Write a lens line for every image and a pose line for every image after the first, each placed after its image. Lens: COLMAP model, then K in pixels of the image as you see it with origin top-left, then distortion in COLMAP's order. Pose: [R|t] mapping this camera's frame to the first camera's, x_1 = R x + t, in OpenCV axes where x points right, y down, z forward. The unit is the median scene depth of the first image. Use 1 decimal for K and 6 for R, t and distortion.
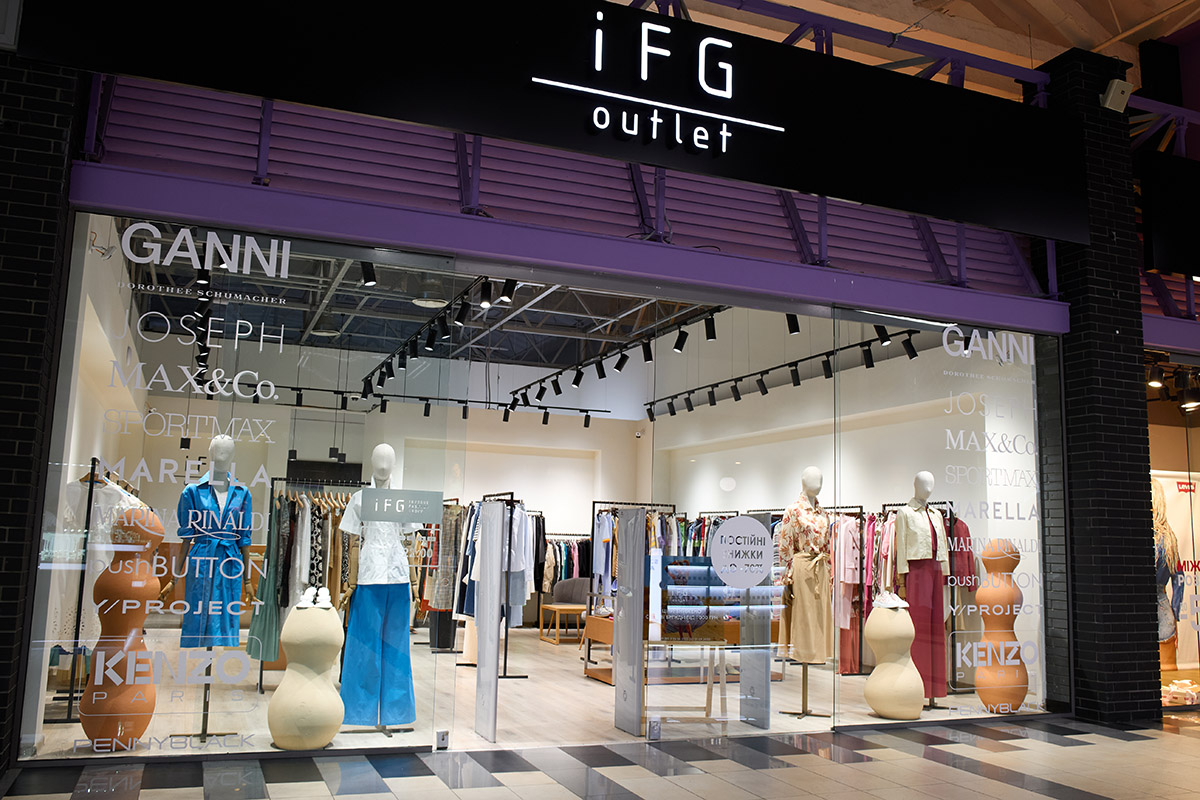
lens RADIAL K [[935.0, 0, 598.8], [0, 935.0, 390.2], [0, 0, 1]] dist [-0.054752, 0.005206]
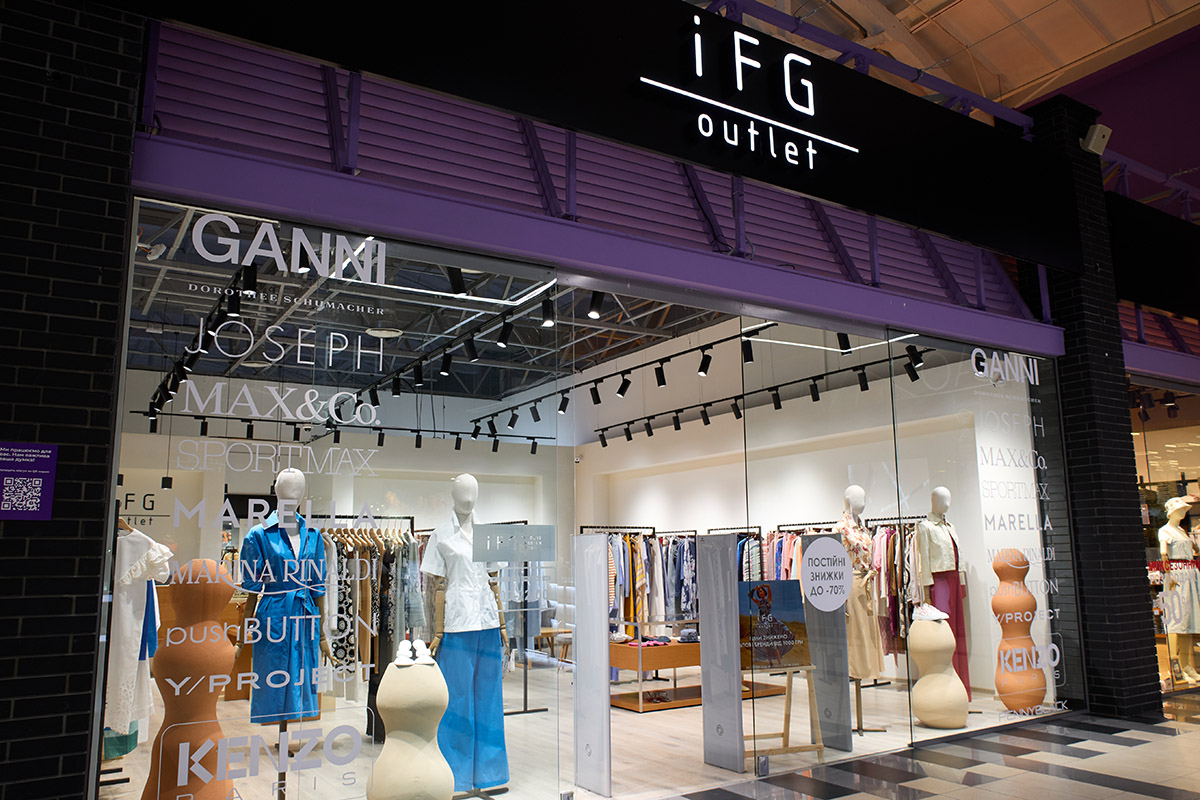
lens RADIAL K [[836.2, 0, 598.3], [0, 836.2, 409.0], [0, 0, 1]] dist [-0.045817, 0.011131]
pose [[0.983150, -0.011534, 0.182435, -0.239814], [0.014139, 0.999816, -0.012988, 0.006412], [-0.182252, 0.015349, 0.983132, 0.171093]]
